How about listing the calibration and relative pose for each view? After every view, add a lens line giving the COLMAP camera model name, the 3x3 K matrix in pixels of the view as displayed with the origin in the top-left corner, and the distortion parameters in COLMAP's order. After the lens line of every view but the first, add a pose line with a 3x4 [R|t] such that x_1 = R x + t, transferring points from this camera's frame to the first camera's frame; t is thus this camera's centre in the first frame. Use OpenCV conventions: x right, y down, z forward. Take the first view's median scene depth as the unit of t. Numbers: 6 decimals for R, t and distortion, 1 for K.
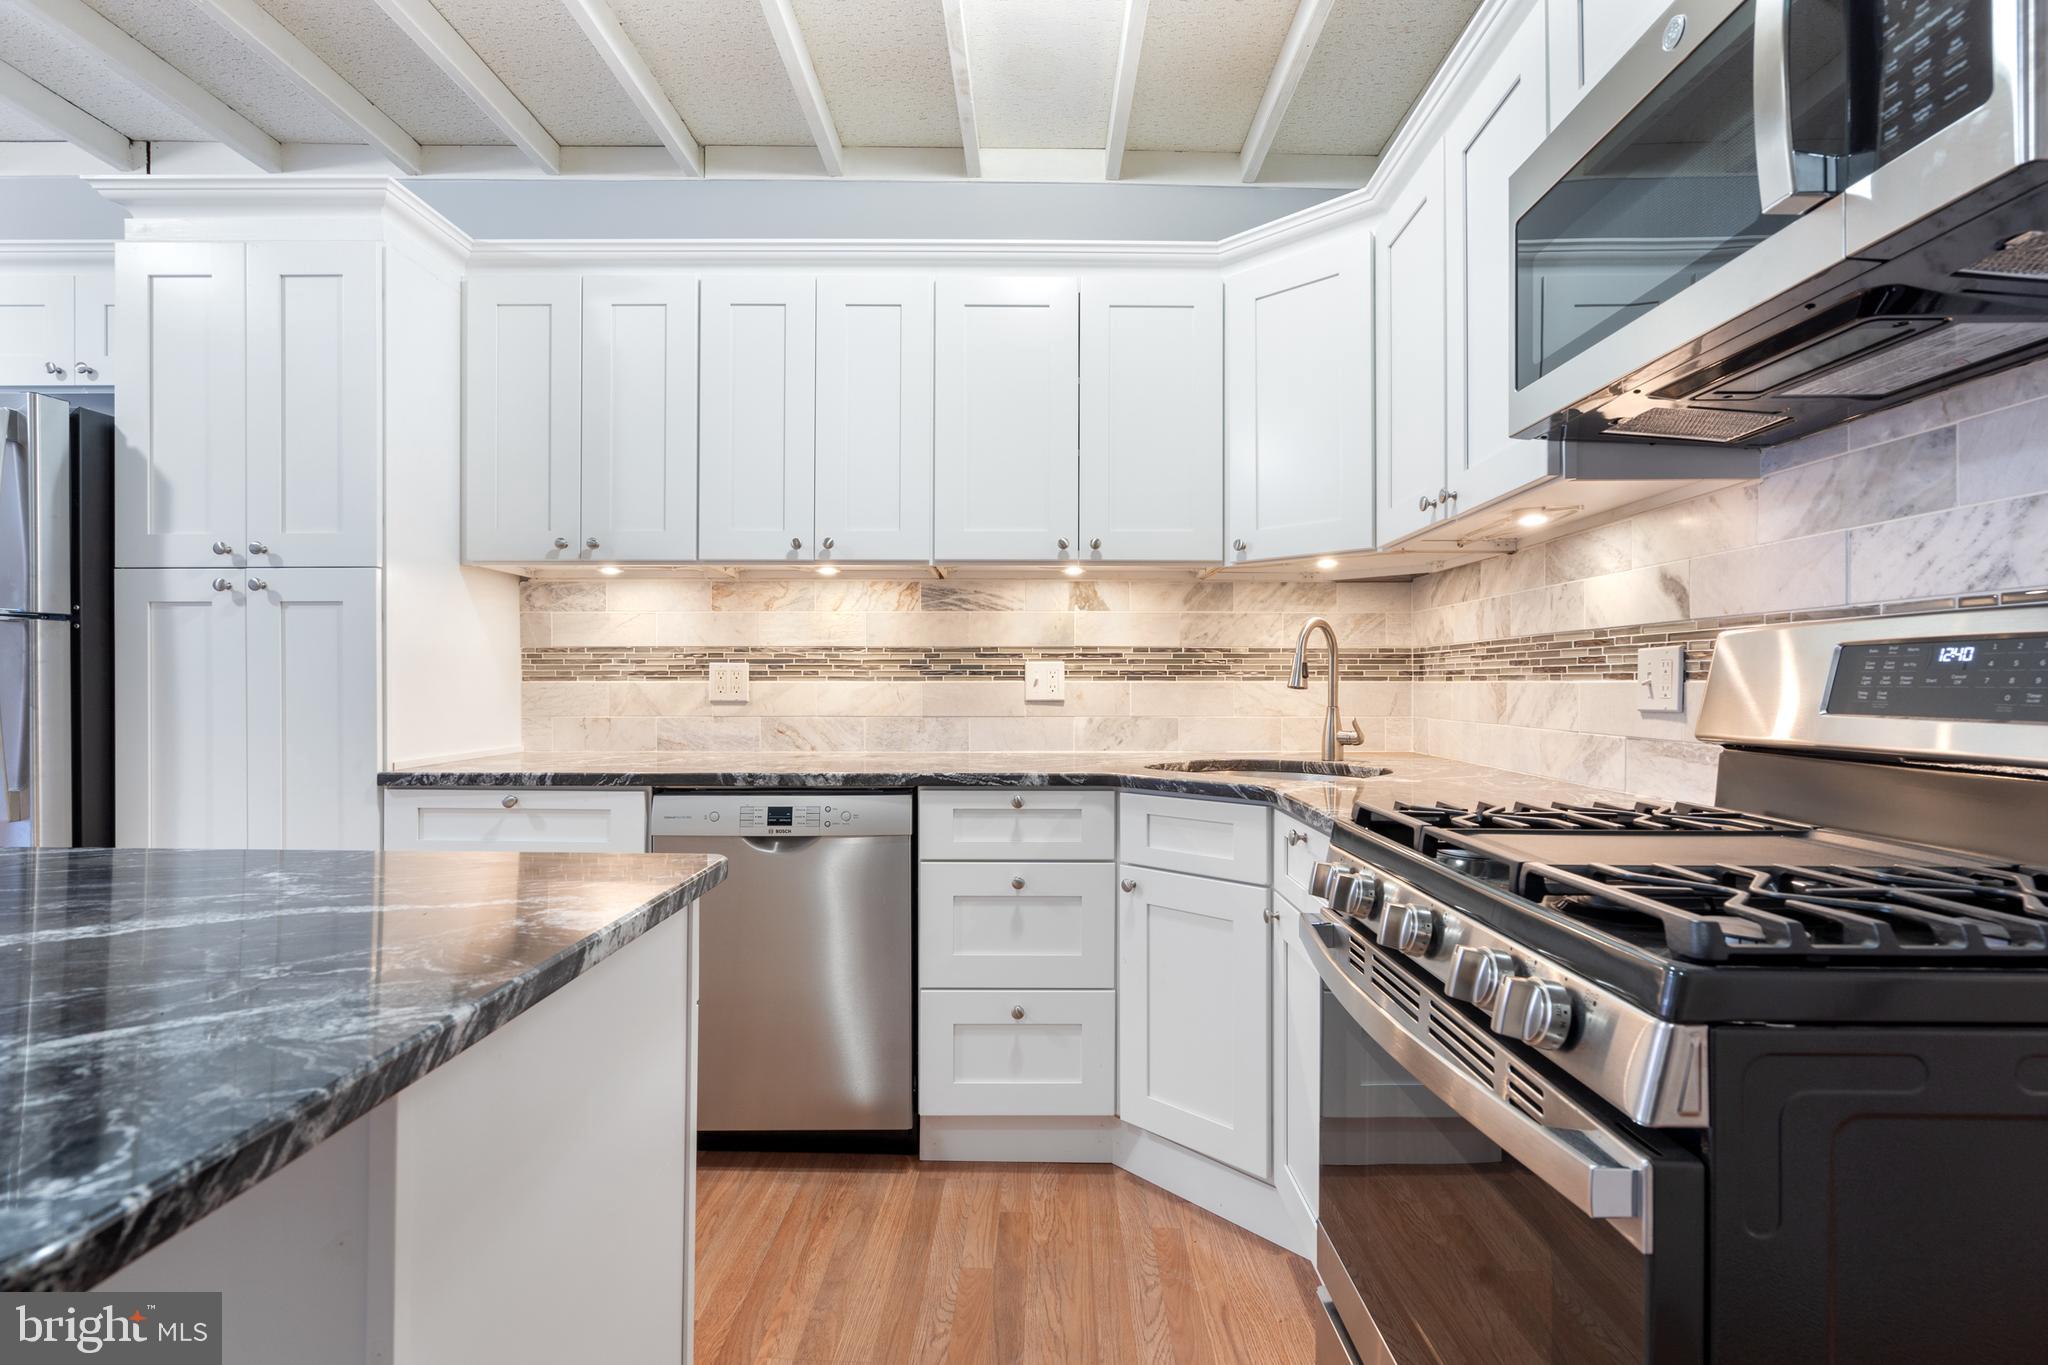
lens RADIAL K [[935.2, 0, 1026.4], [0, 935.2, 682.5], [0, 0, 1]] dist [-0.000492, 0.001093]
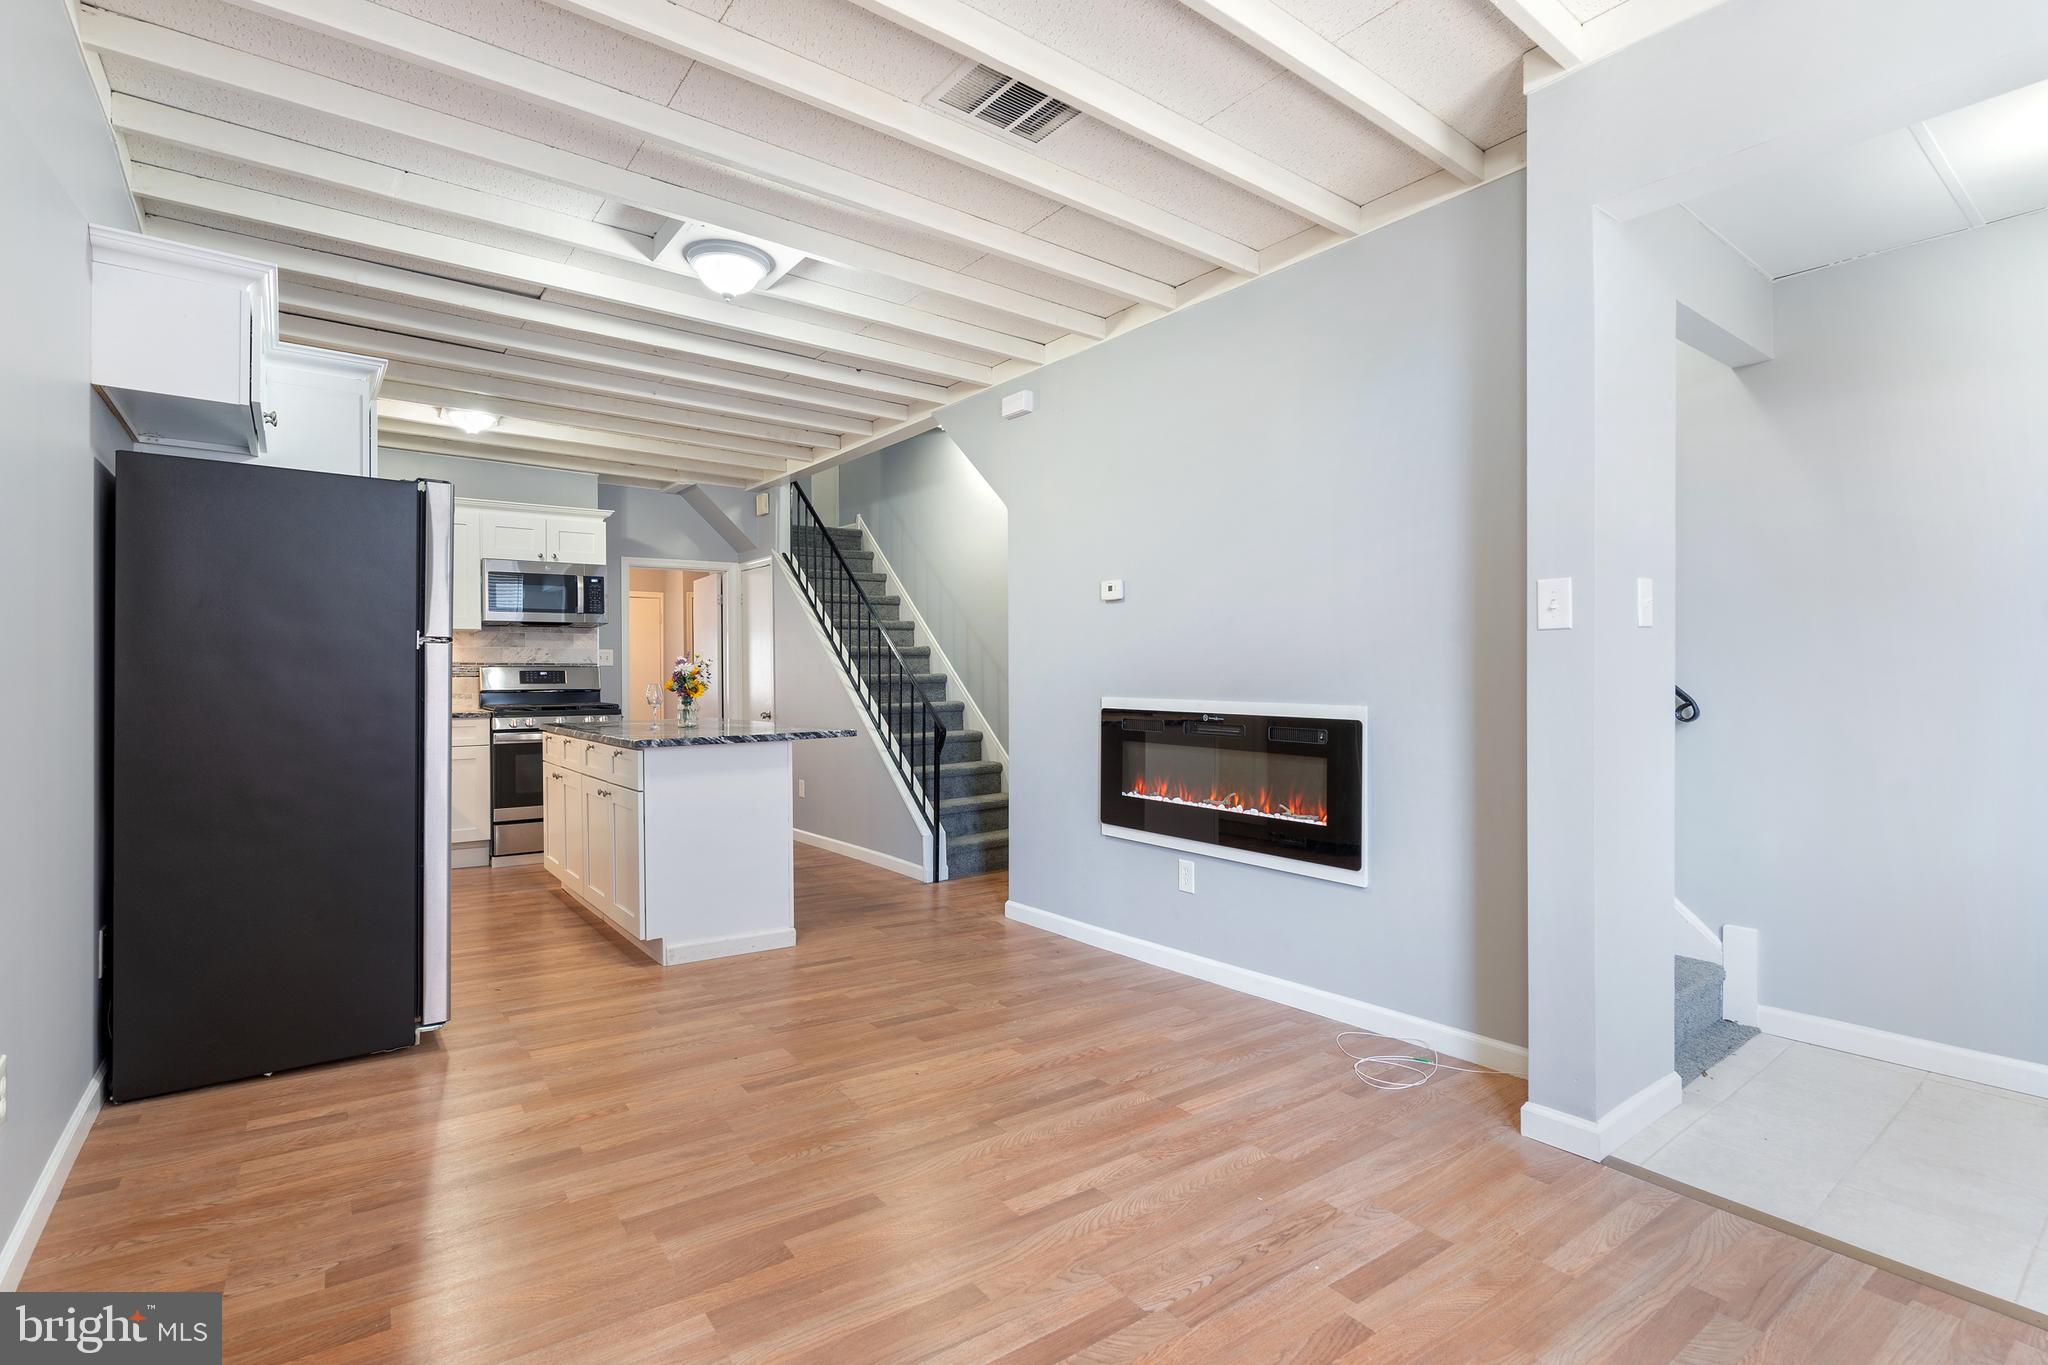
lens RADIAL K [[935.2, 0, 1015.8], [0, 935.2, 674.4], [0, 0, 1]] dist [-0.000492, 0.001093]
pose [[-0.615341, 0.000671, 0.788261, -5.262214], [-0.000330, 0.999999, -0.001109, -0.015610], [-0.788261, -0.000942, -0.615340, 2.099115]]
